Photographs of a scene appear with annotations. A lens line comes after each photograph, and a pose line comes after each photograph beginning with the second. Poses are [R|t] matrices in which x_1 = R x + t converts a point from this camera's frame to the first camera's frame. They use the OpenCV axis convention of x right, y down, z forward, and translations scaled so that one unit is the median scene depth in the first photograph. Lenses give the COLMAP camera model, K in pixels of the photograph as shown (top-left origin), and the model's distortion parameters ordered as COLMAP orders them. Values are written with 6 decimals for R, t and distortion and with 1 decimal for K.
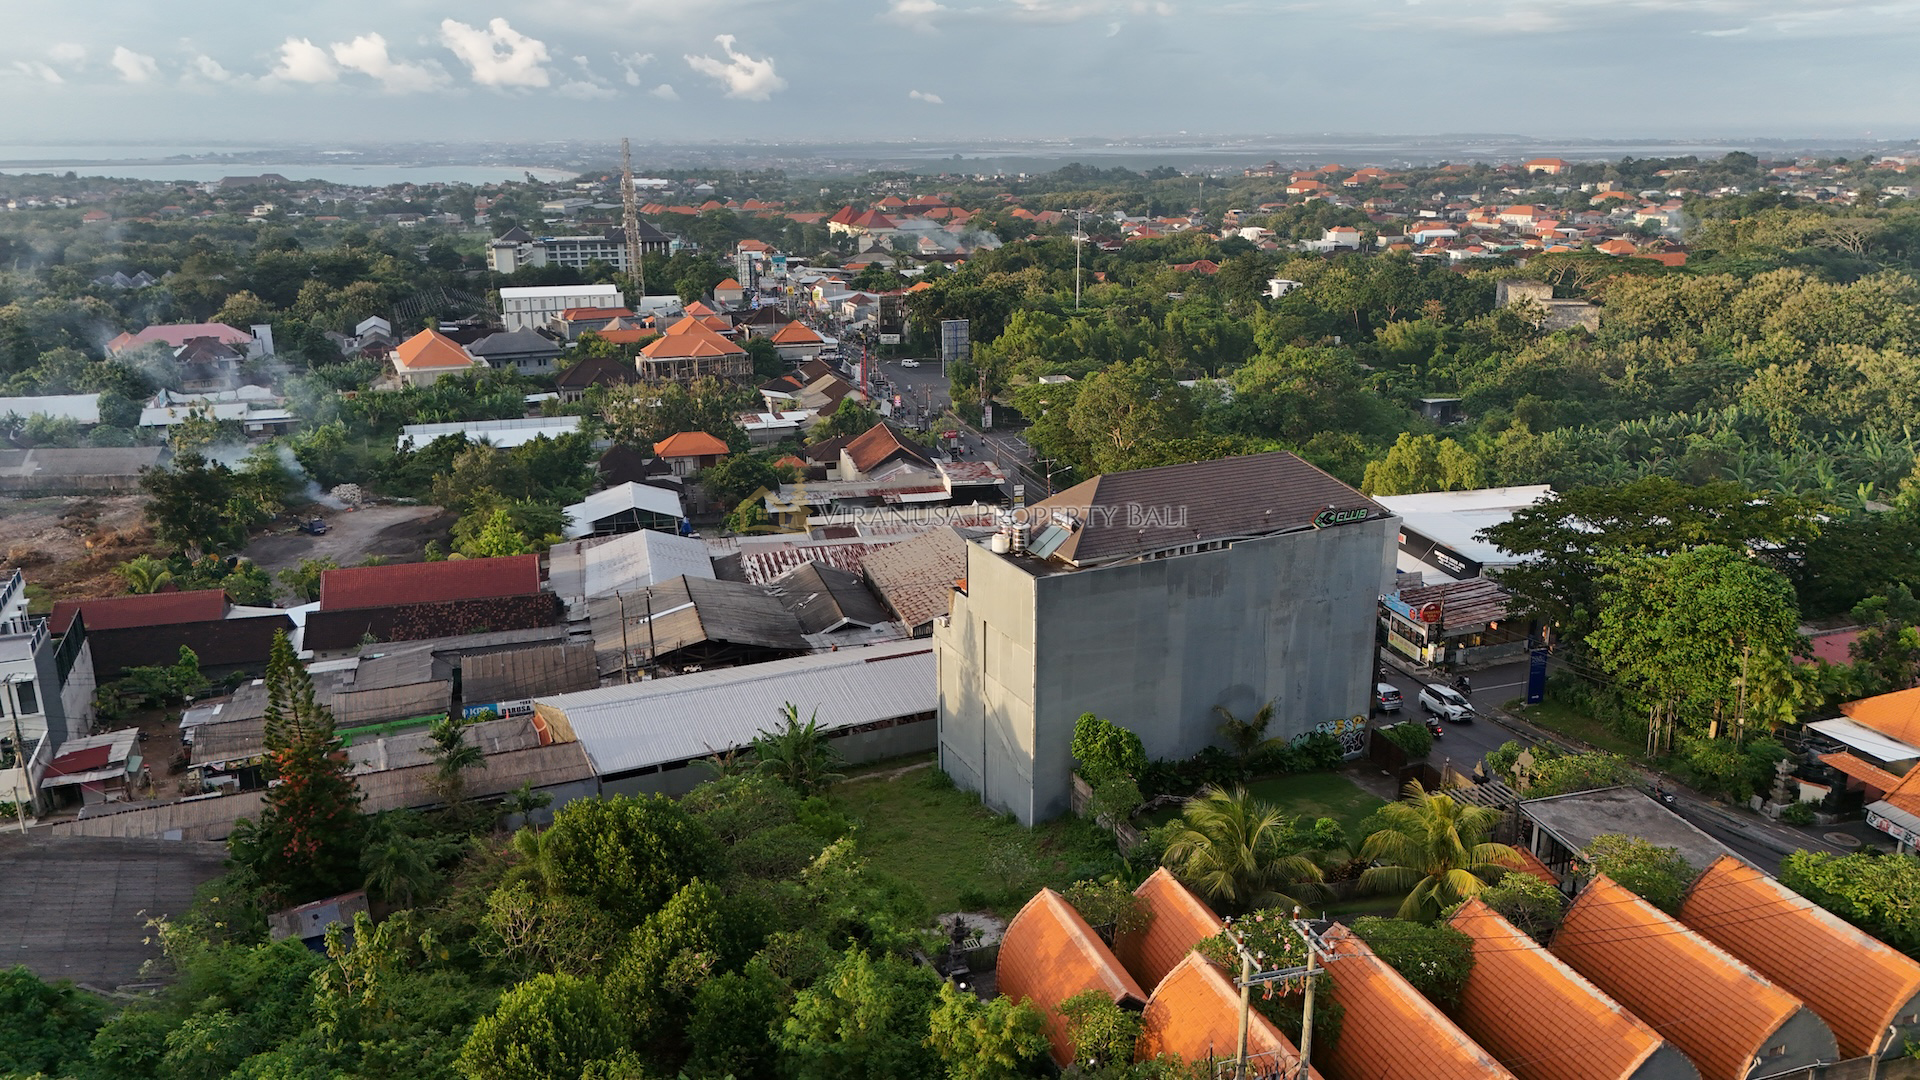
lens RADIAL K [[1415.0, 0, 958.1], [0, 1415.0, 542.9], [0, 0, 1]] dist [0.071178, -0.069321]
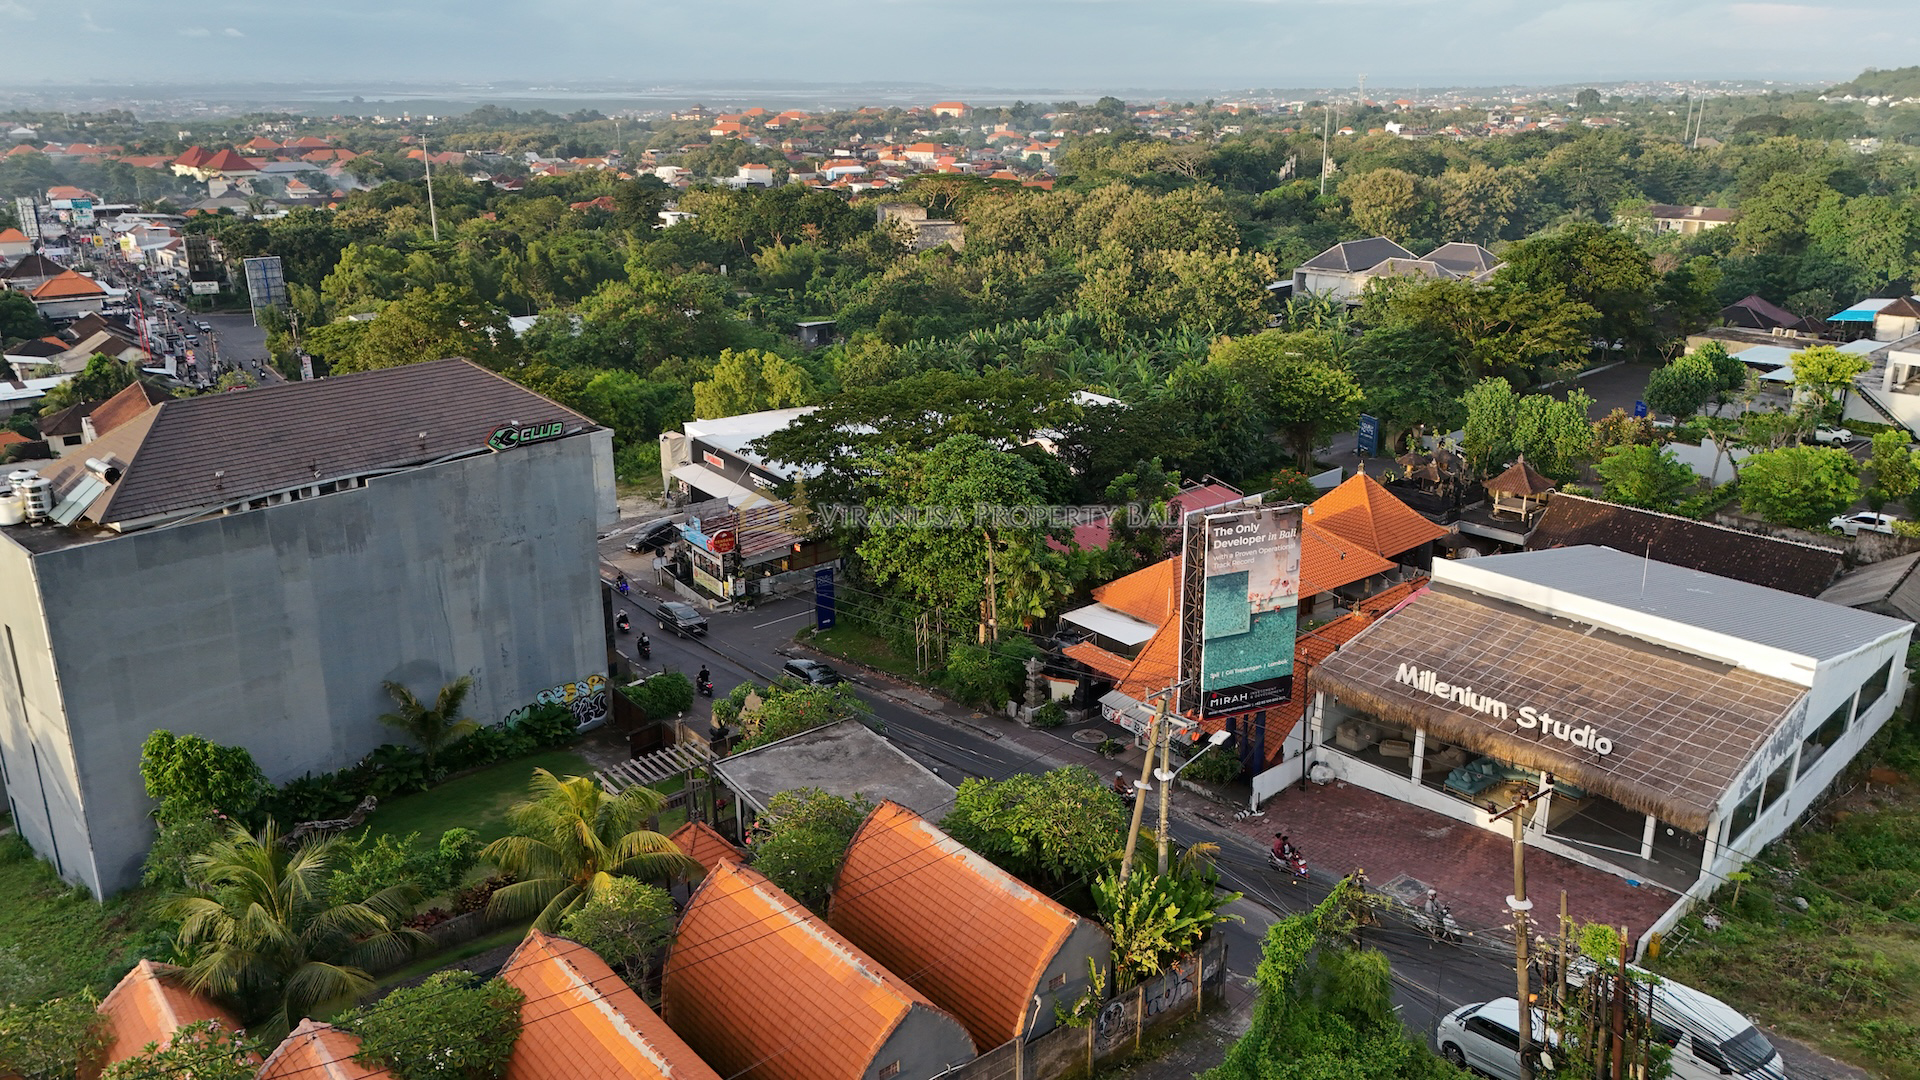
lens RADIAL K [[1415.0, 0, 966.4], [0, 1415.0, 541.3], [0, 0, 1]] dist [0.071178, -0.069321]
pose [[0.928064, -0.110189, 0.355747, 0.153701], [0.098335, 0.993831, 0.051294, 0.018194], [-0.359204, -0.012622, 0.933174, 0.121491]]
